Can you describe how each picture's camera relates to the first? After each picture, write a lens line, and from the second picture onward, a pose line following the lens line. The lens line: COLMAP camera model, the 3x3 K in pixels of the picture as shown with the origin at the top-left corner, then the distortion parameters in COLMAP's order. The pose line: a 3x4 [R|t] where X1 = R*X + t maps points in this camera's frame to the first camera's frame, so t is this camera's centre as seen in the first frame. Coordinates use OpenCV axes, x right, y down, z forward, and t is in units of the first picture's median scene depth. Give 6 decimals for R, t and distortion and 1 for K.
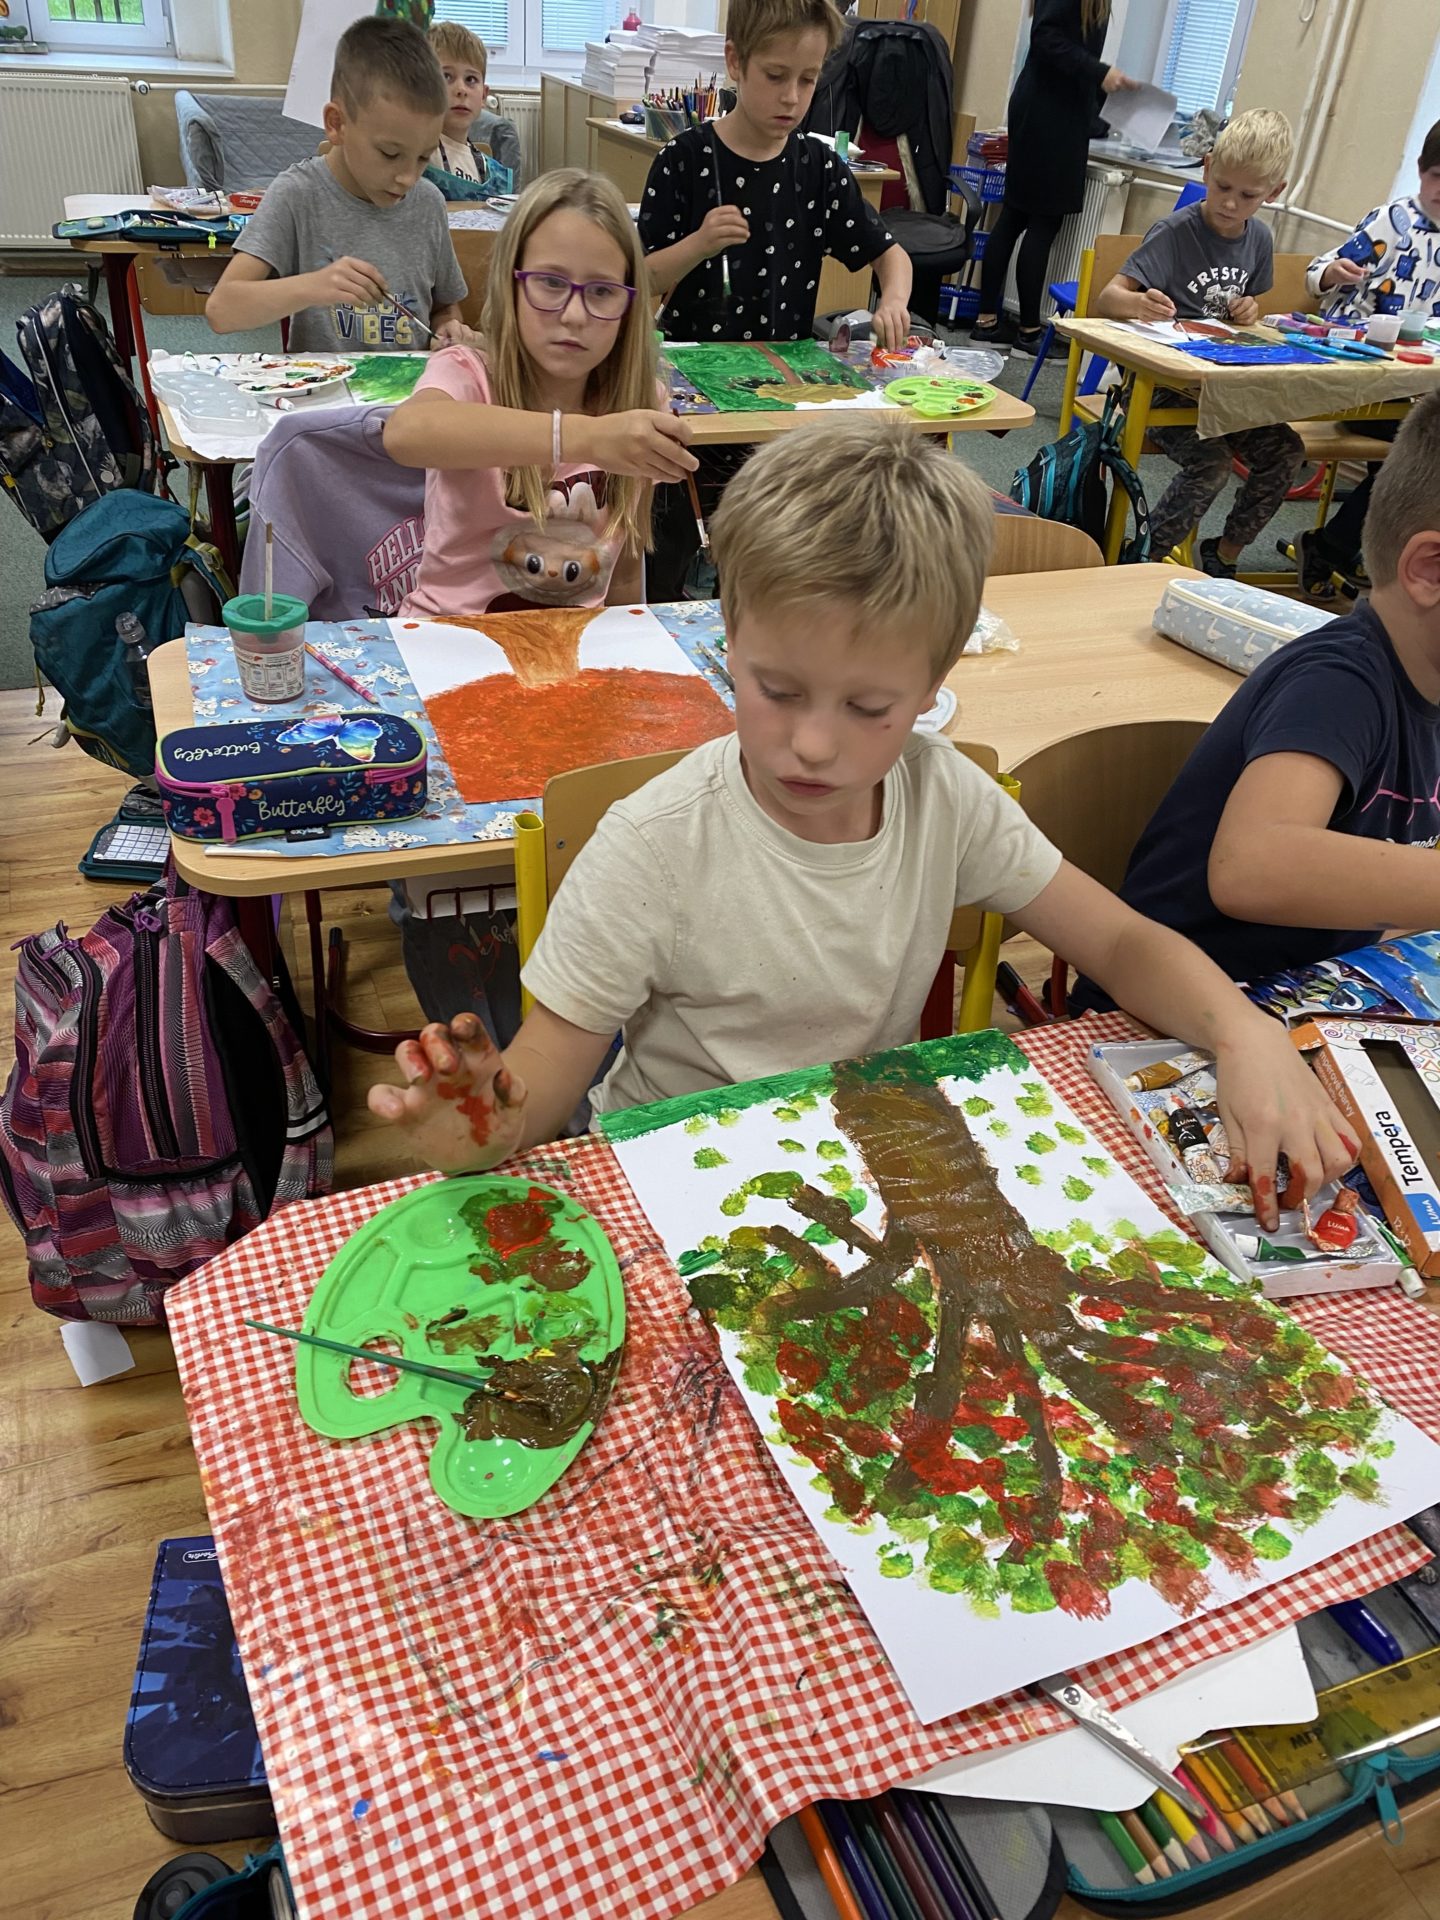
lens RADIAL K [[1455.1, 0, 709.1], [0, 1455.1, 959.3], [0, 0, 1]] dist [0.047212, -0.044651]
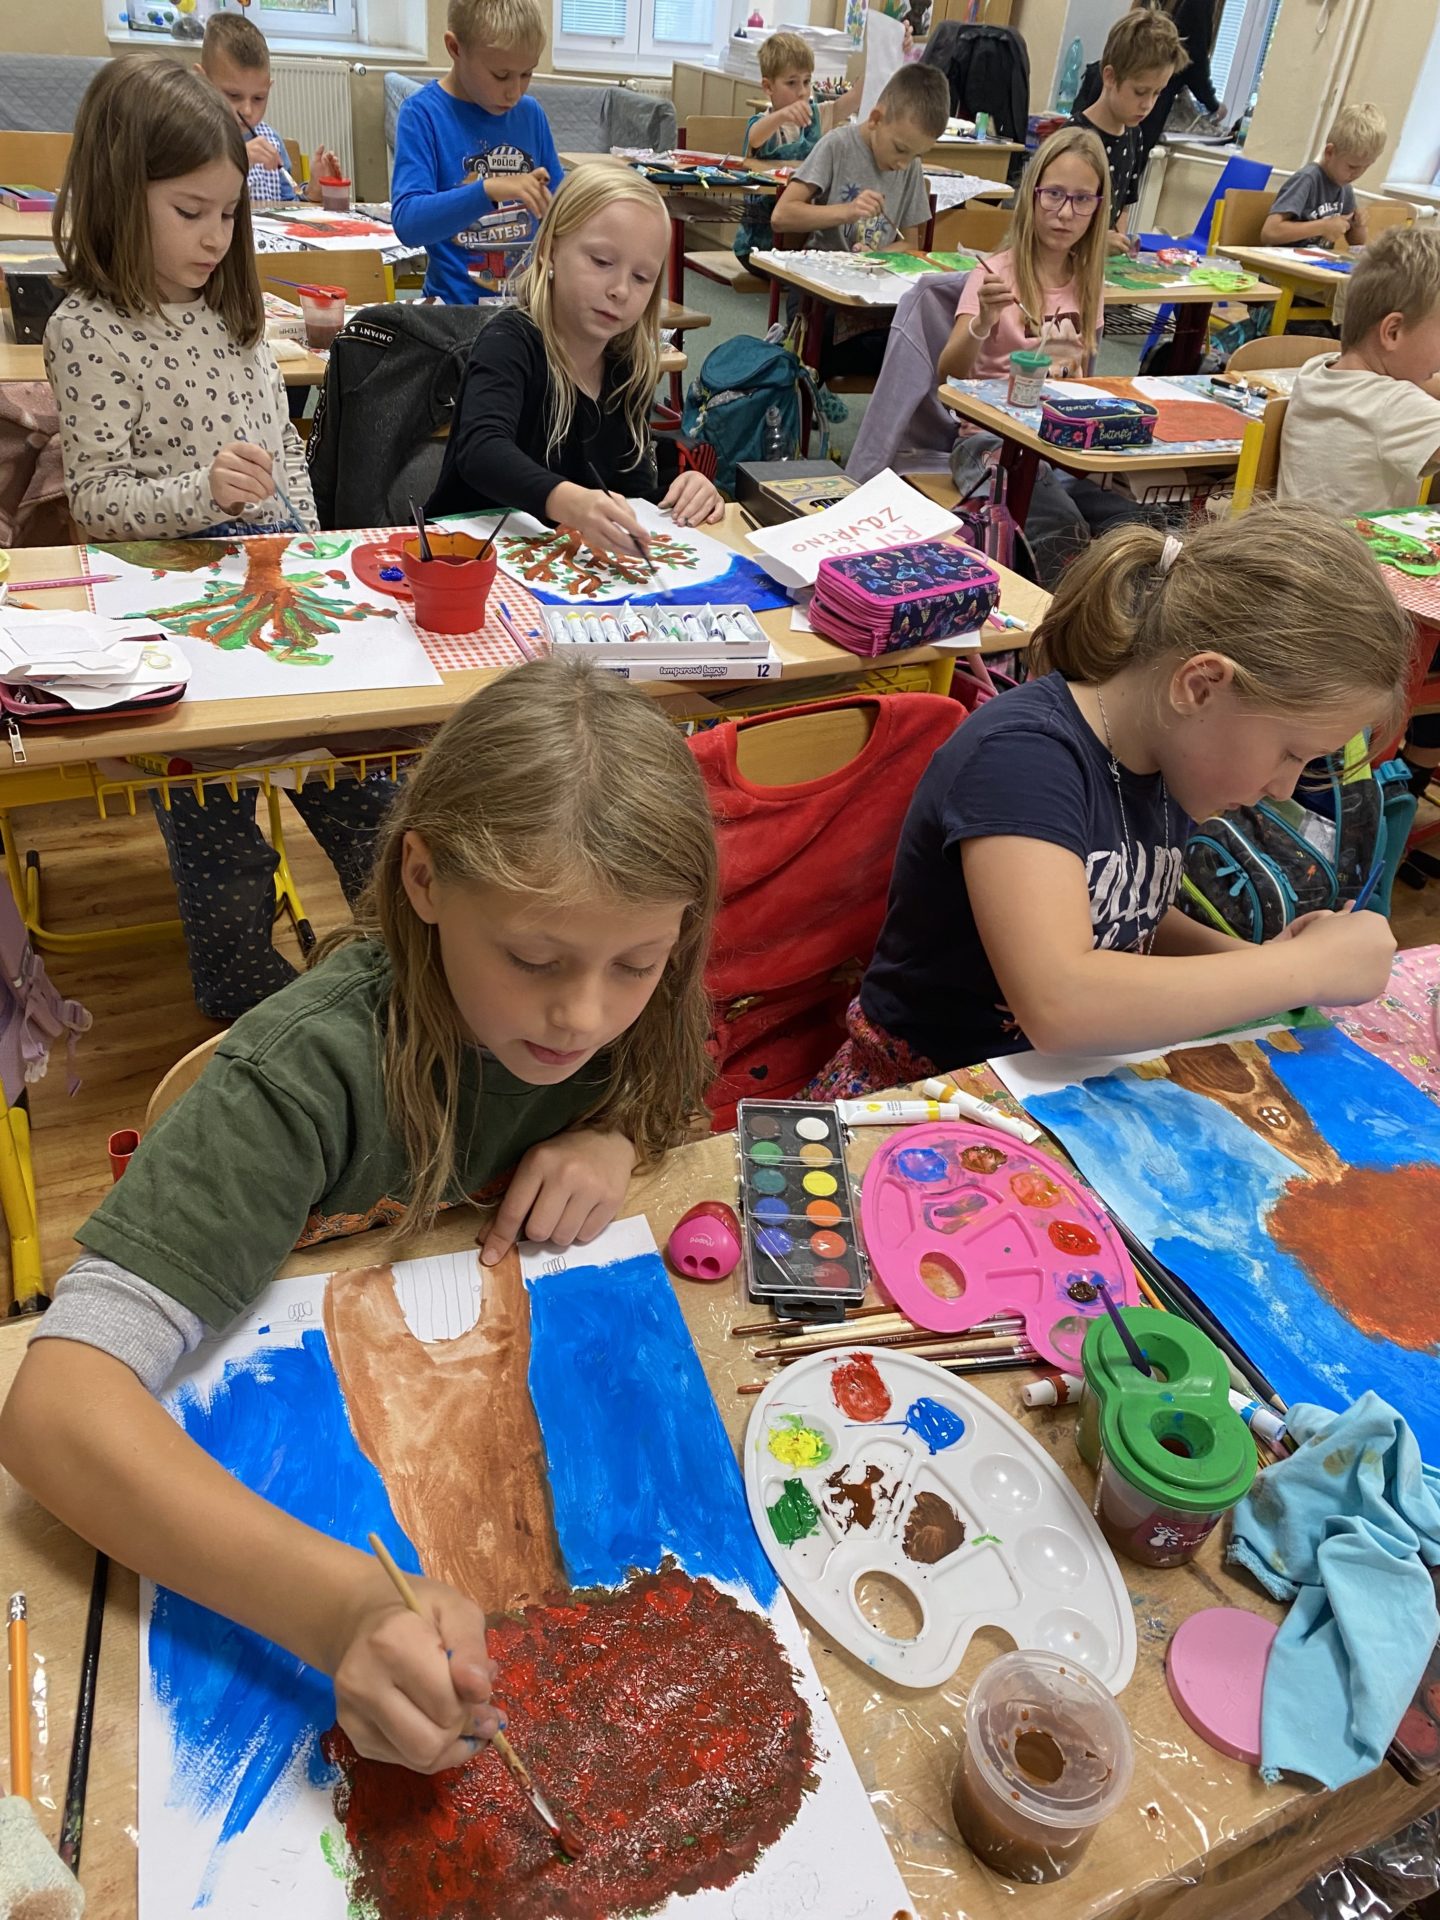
lens RADIAL K [[1455.1, 0, 717.9], [0, 1455.1, 959.5], [0, 0, 1]] dist [0.047212, -0.044651]
pose [[0.995587, -0.037010, 0.086239, -0.523789], [0.036425, 0.999302, 0.008339, 0.298039], [-0.086487, -0.005160, 0.996240, -0.499399]]
